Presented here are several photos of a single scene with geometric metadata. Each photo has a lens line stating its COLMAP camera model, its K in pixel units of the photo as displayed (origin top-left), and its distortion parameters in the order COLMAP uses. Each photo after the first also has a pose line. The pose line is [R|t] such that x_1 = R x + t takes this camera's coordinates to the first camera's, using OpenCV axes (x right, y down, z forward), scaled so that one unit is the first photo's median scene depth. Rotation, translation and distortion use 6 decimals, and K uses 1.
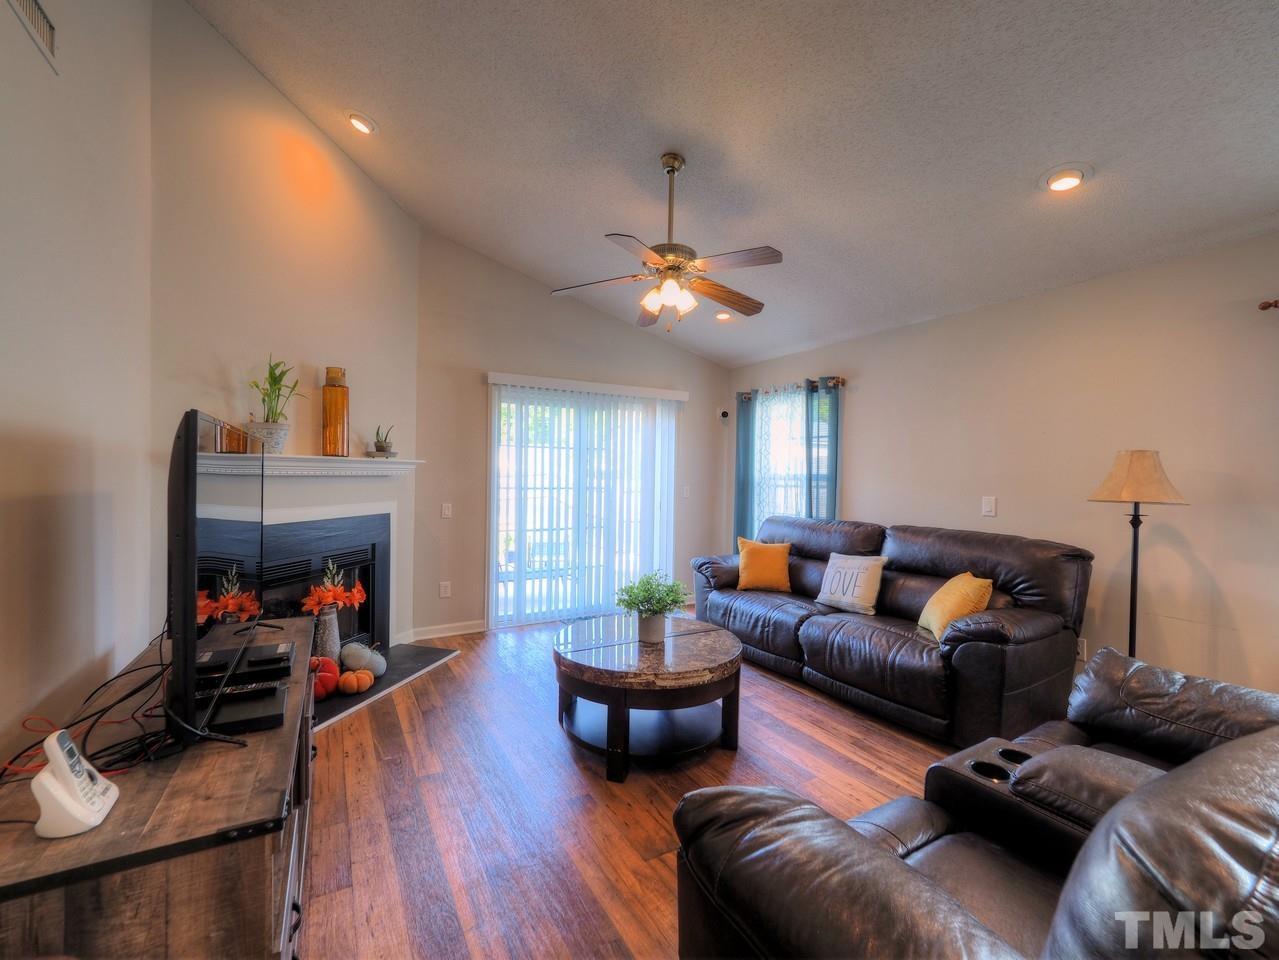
lens RADIAL K [[534.0, 0, 639.5], [0, 534.0, 480.0], [0, 0, 1]] dist [-0.001348, 0.000412]
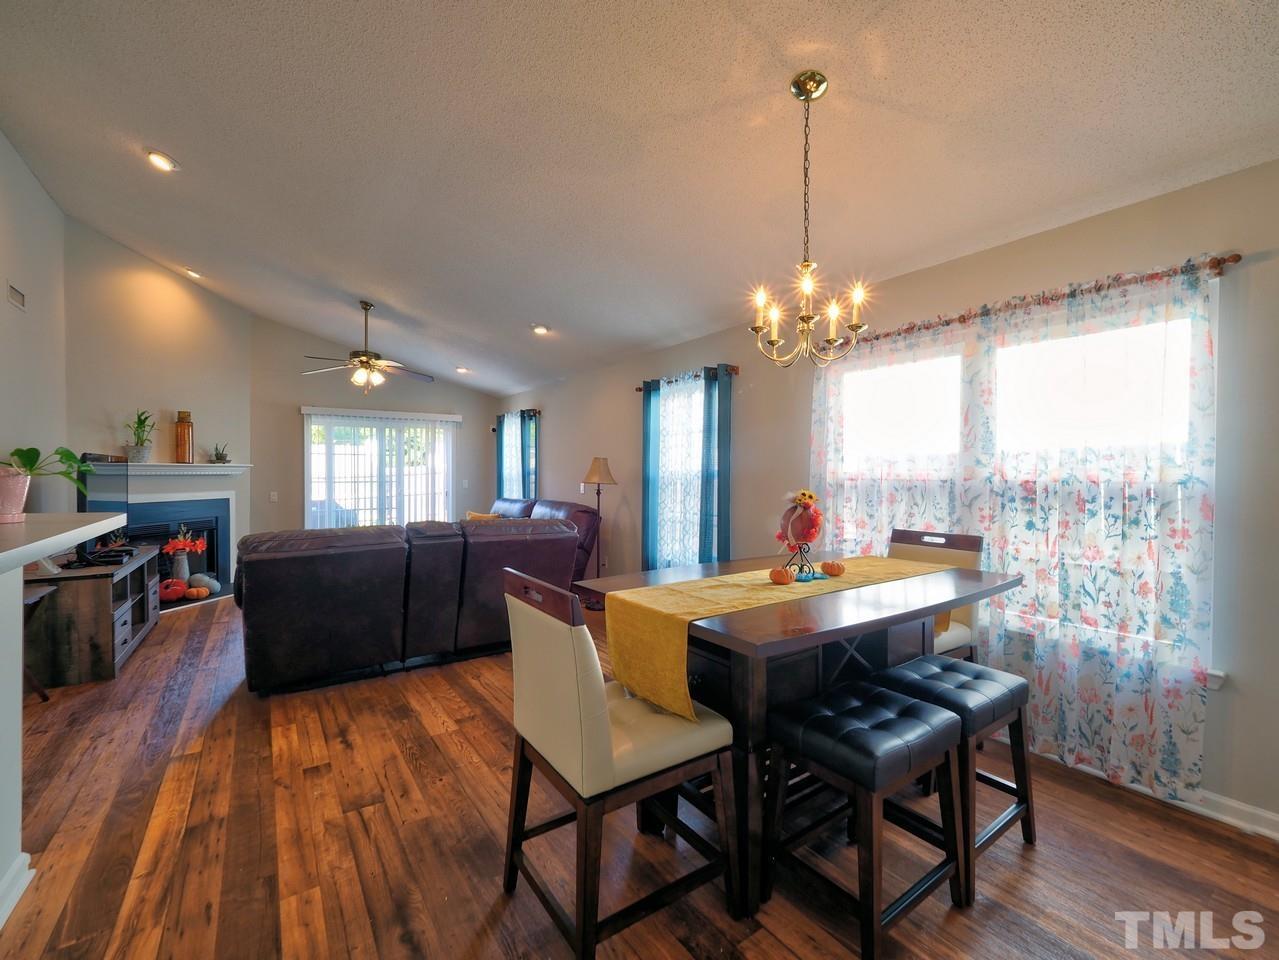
lens RADIAL K [[534.0, 0, 639.5], [0, 534.0, 480.0], [0, 0, 1]] dist [-0.001348, 0.000412]
pose [[0.996305, -0.010863, 0.085200, 0.646549], [0.010418, 0.999930, 0.005673, 0.012407], [-0.085256, -0.004765, 0.996348, -0.724817]]
